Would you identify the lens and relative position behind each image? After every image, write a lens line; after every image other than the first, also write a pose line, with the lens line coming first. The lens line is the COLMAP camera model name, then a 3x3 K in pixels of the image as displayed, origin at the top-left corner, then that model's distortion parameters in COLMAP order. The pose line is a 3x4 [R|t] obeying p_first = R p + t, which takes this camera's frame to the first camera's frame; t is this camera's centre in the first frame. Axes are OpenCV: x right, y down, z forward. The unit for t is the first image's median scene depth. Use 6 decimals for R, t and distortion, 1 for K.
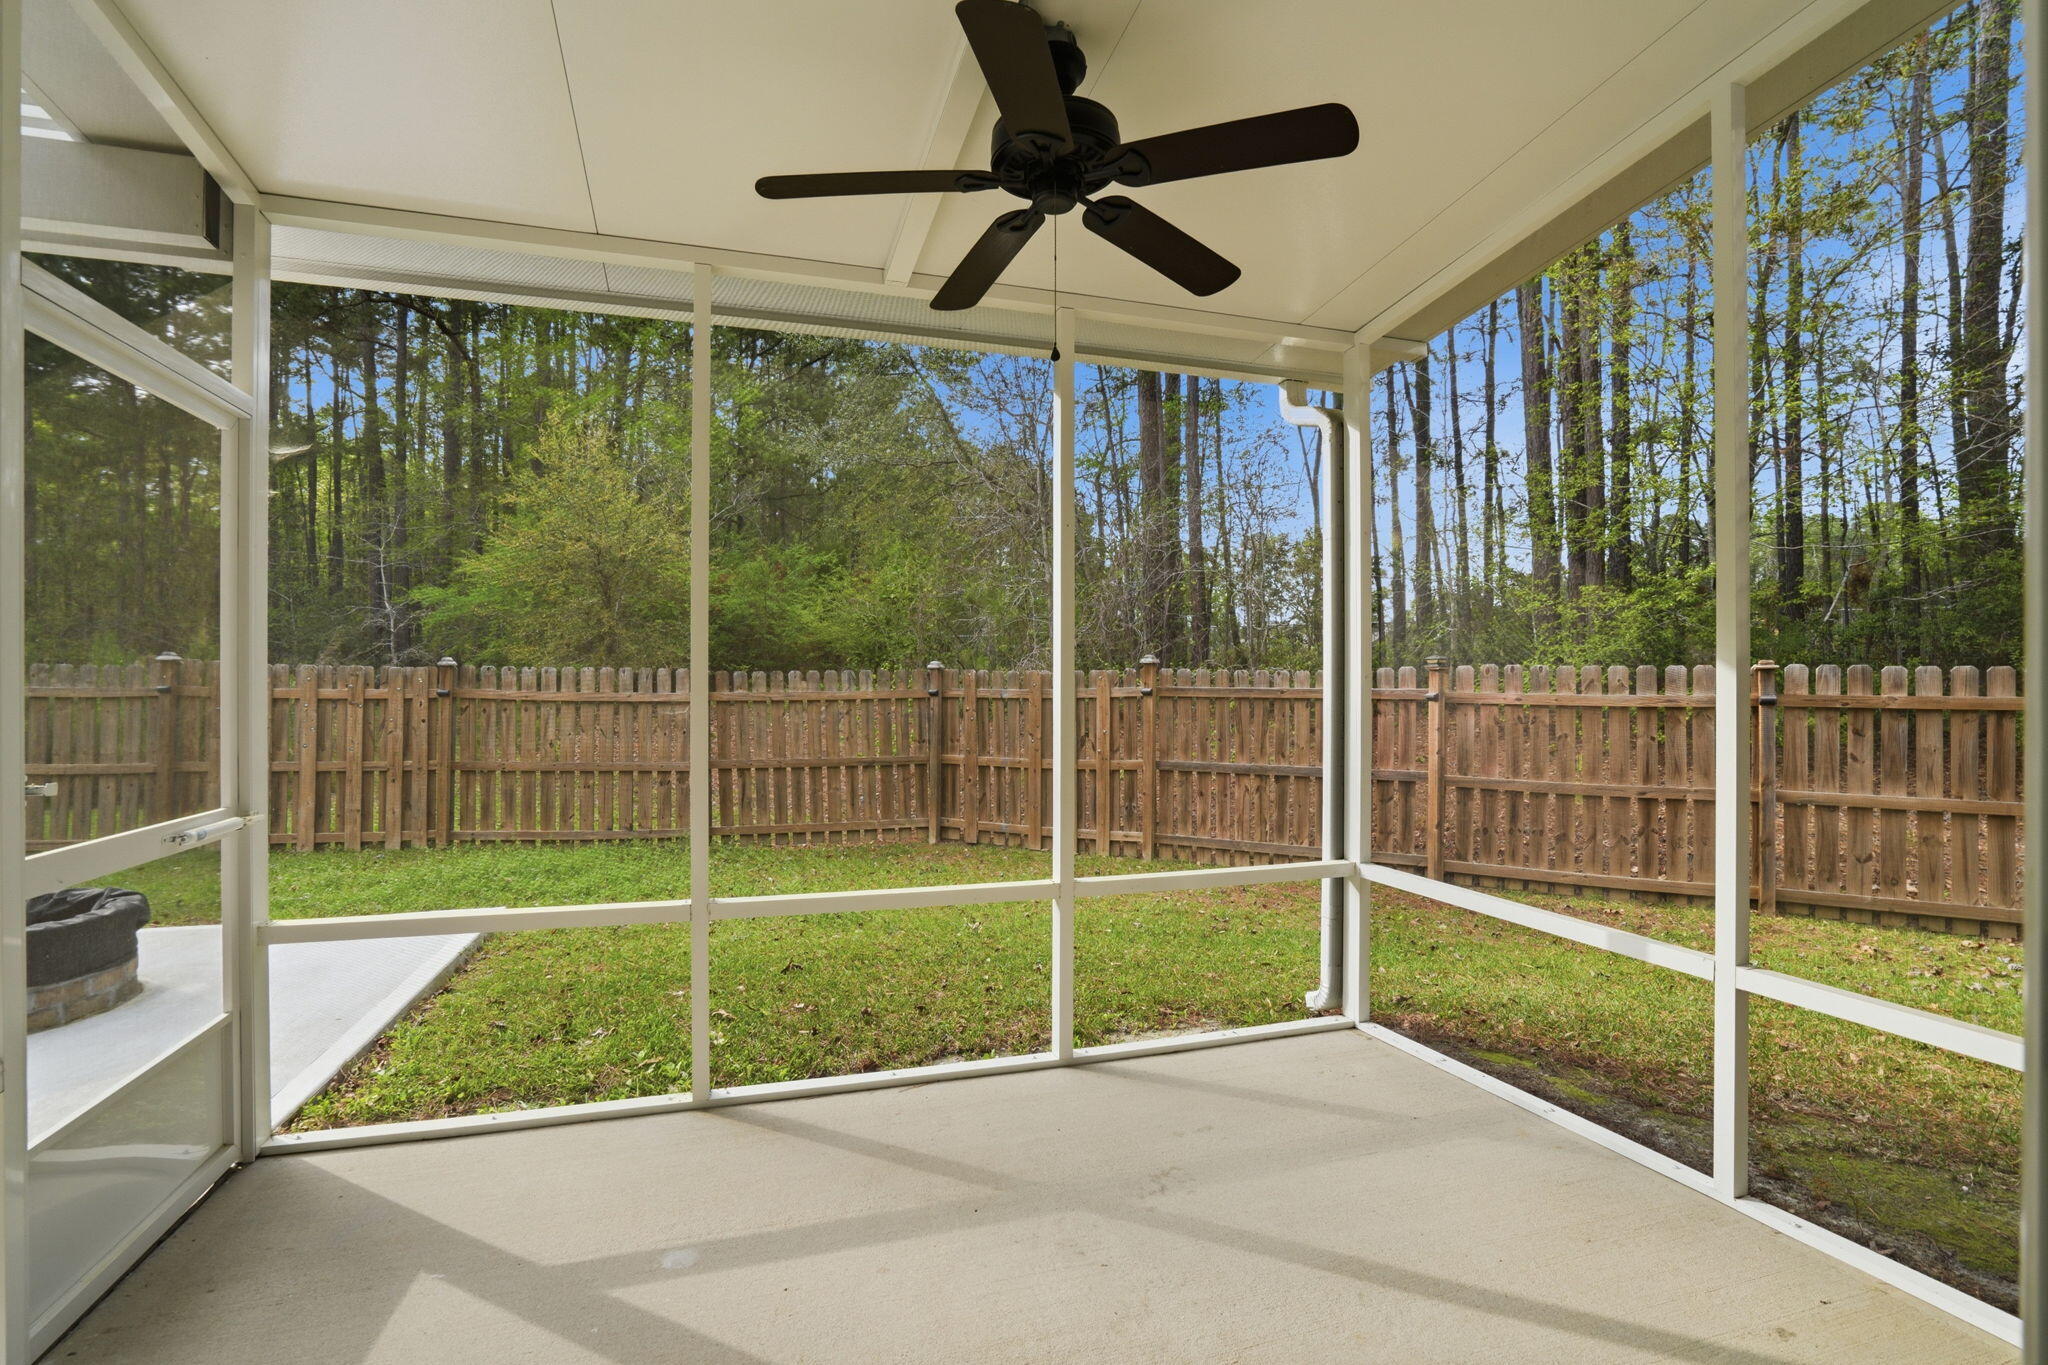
lens RADIAL K [[947.5, 0, 1040.1], [0, 947.5, 677.5], [0, 0, 1]] dist [-0.061848, 0.025004]
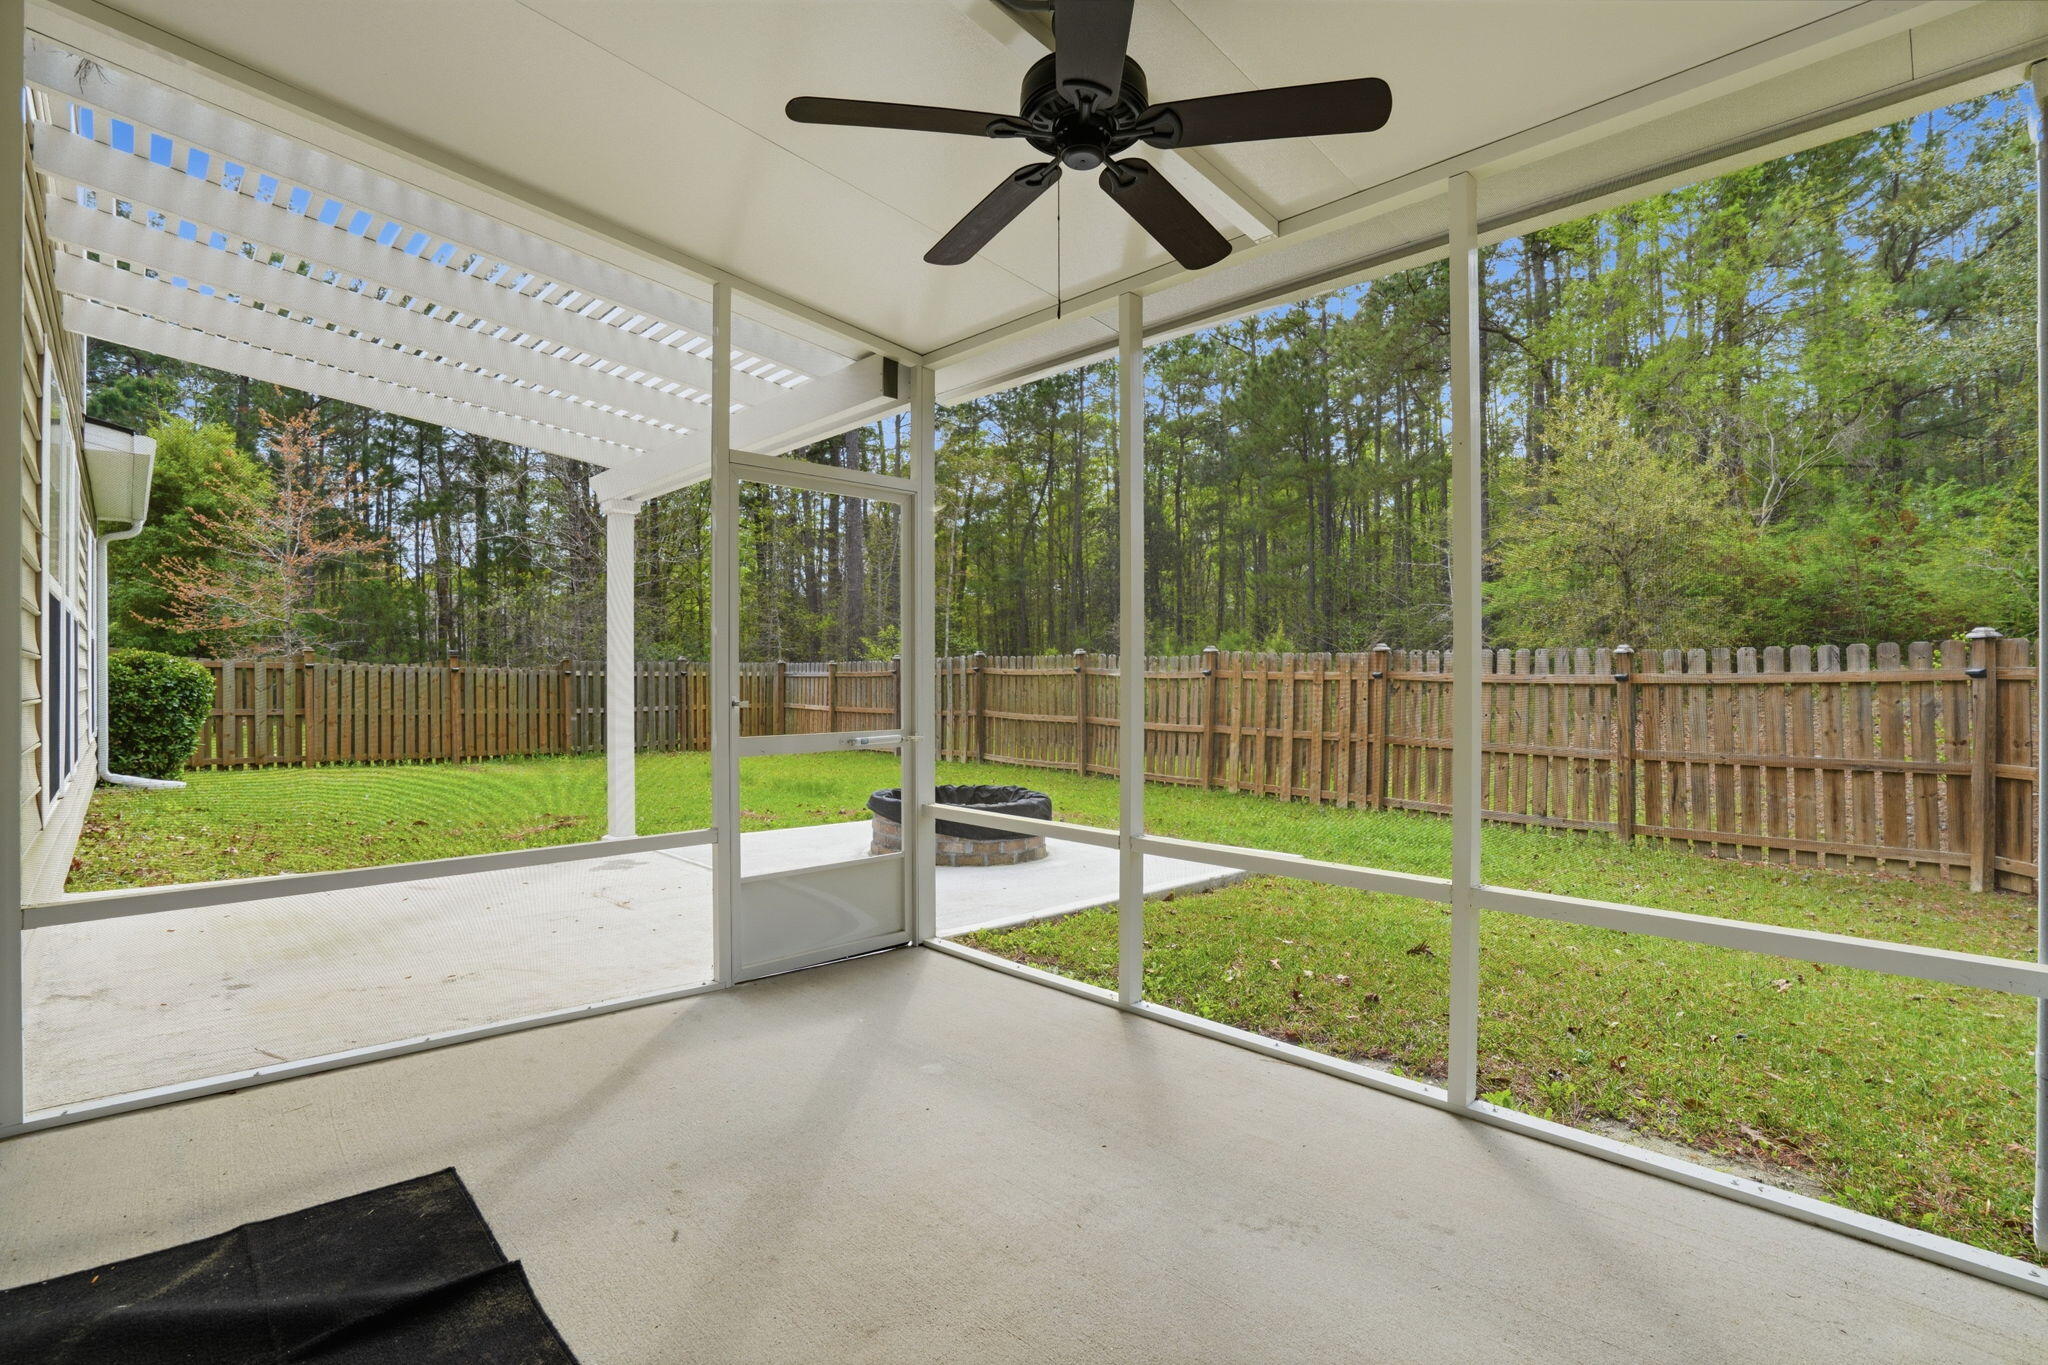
lens RADIAL K [[947.5, 0, 1040.1], [0, 947.5, 677.5], [0, 0, 1]] dist [-0.061848, 0.025004]
pose [[0.461954, -0.001180, -0.886903, 0.184872], [0.010868, 0.999932, 0.004330, 0.010378], [0.886837, -0.011639, 0.461935, 0.103933]]
